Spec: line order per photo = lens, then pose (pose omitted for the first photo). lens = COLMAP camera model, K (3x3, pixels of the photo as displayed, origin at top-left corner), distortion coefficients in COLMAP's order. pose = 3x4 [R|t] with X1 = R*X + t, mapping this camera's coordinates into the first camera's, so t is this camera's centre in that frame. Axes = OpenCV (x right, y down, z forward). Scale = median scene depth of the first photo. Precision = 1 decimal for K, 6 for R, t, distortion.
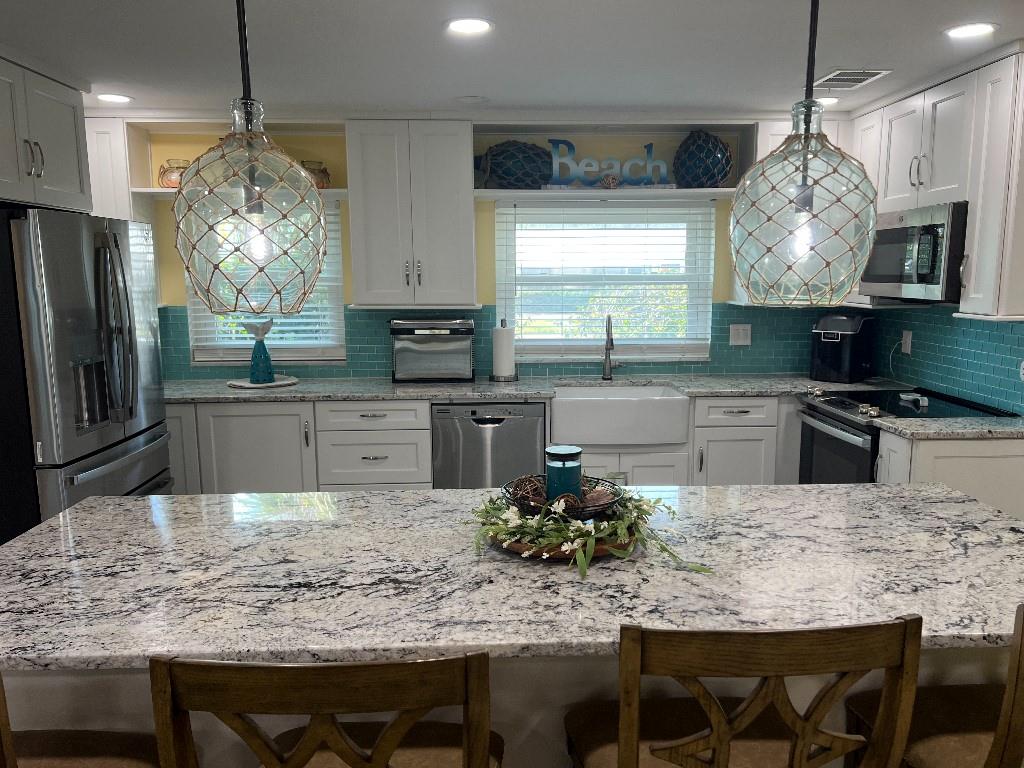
lens RADIAL K [[767.7, 0, 520.7], [0, 767.7, 389.7], [0, 0, 1]] dist [0.050567, -0.059589]
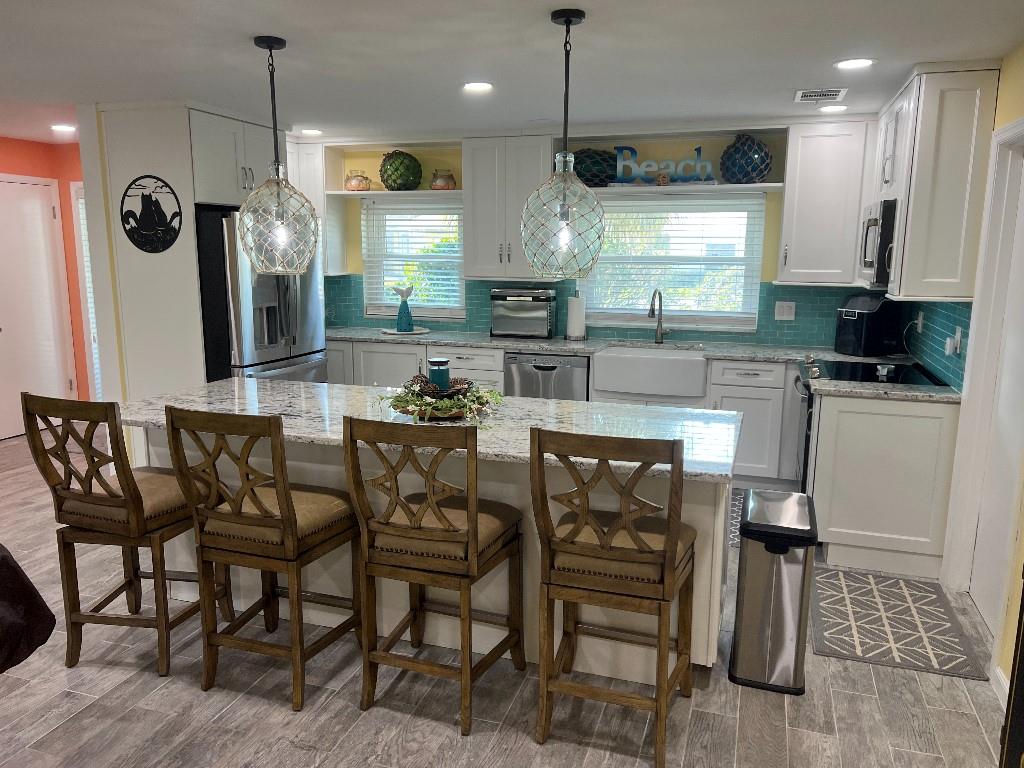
lens RADIAL K [[767.7, 0, 512.3], [0, 767.7, 384.0], [0, 0, 1]] dist [0.050567, -0.059589]
pose [[0.935329, 0.072942, -0.346177, 0.341094], [-0.065980, 0.997312, 0.031872, 0.029083], [0.347572, -0.006970, 0.937628, -0.229051]]
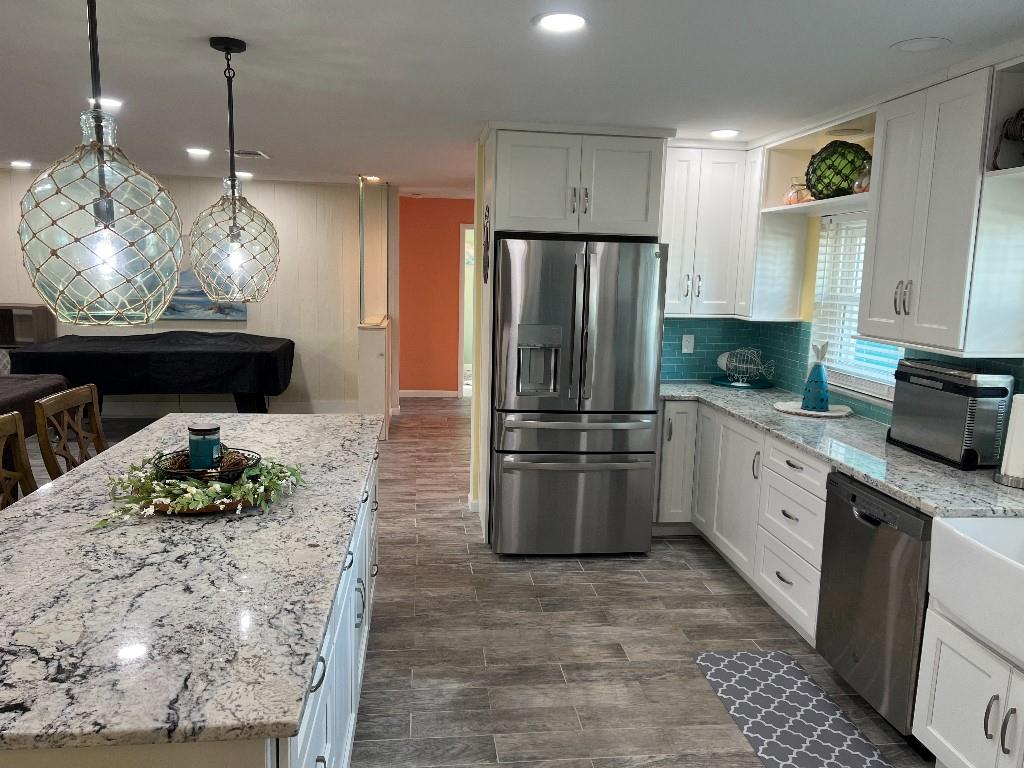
lens RADIAL K [[767.7, 0, 524.8], [0, 767.7, 387.2], [0, 0, 1]] dist [0.050567, -0.059589]
pose [[0.088944, 0.159197, -0.983232, 0.558359], [-0.180784, 0.973329, 0.141240, -0.106833], [0.979493, 0.165190, 0.115352, 0.573713]]
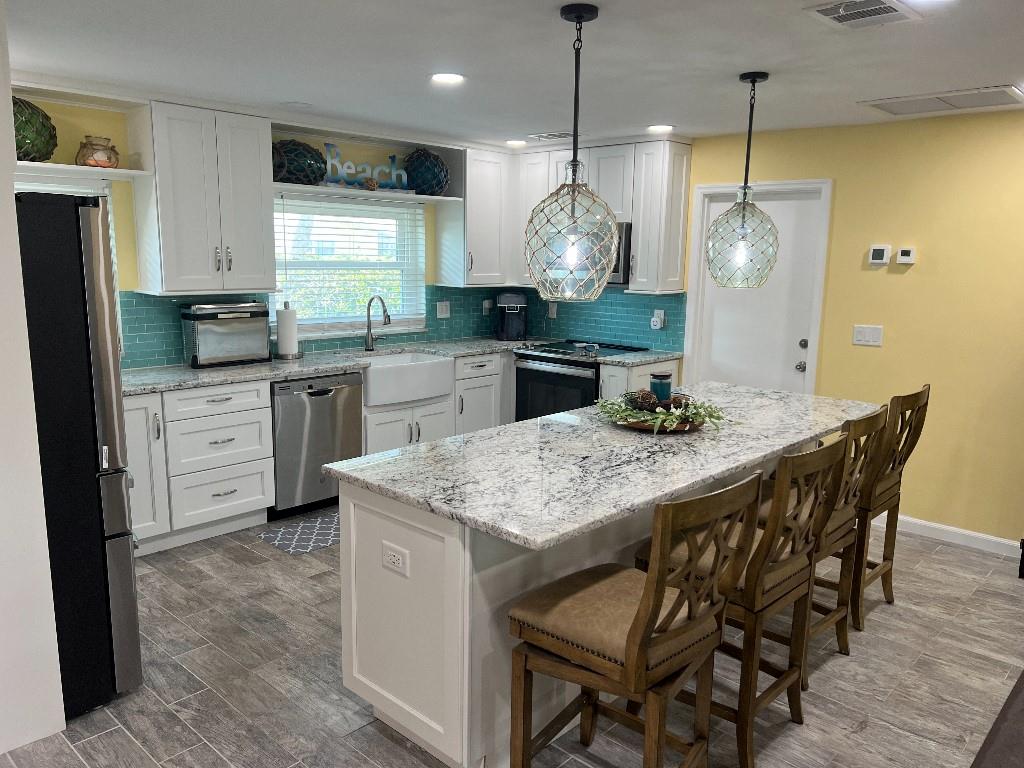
lens RADIAL K [[767.7, 0, 513.8], [0, 767.7, 387.1], [0, 0, 1]] dist [0.050567, -0.059589]
pose [[0.713485, -0.105287, 0.692715, -0.589835], [0.087752, 0.994289, 0.060740, -0.010592], [-0.695154, 0.017450, 0.718649, -0.006849]]
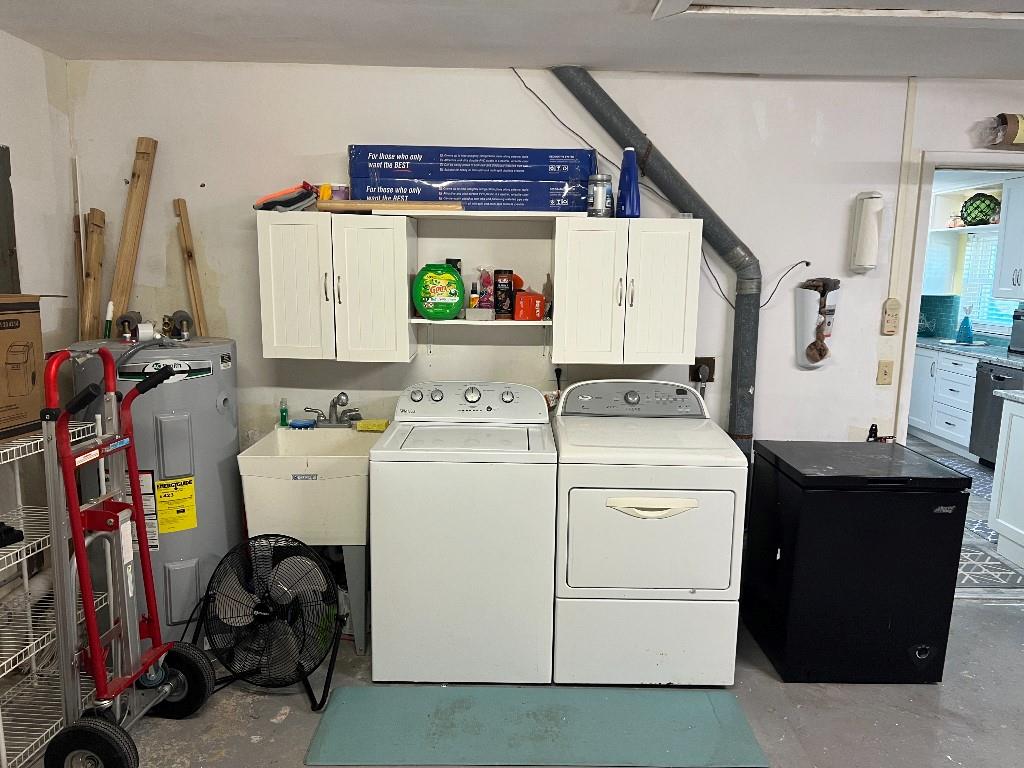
lens RADIAL K [[767.7, 0, 513.7], [0, 767.7, 391.0], [0, 0, 1]] dist [0.050567, -0.059589]
pose [[-0.033338, 0.163210, -0.986028, 1.387171], [-0.171836, 0.970949, 0.166524, -0.021475], [0.984561, 0.174987, -0.004324, 0.090491]]
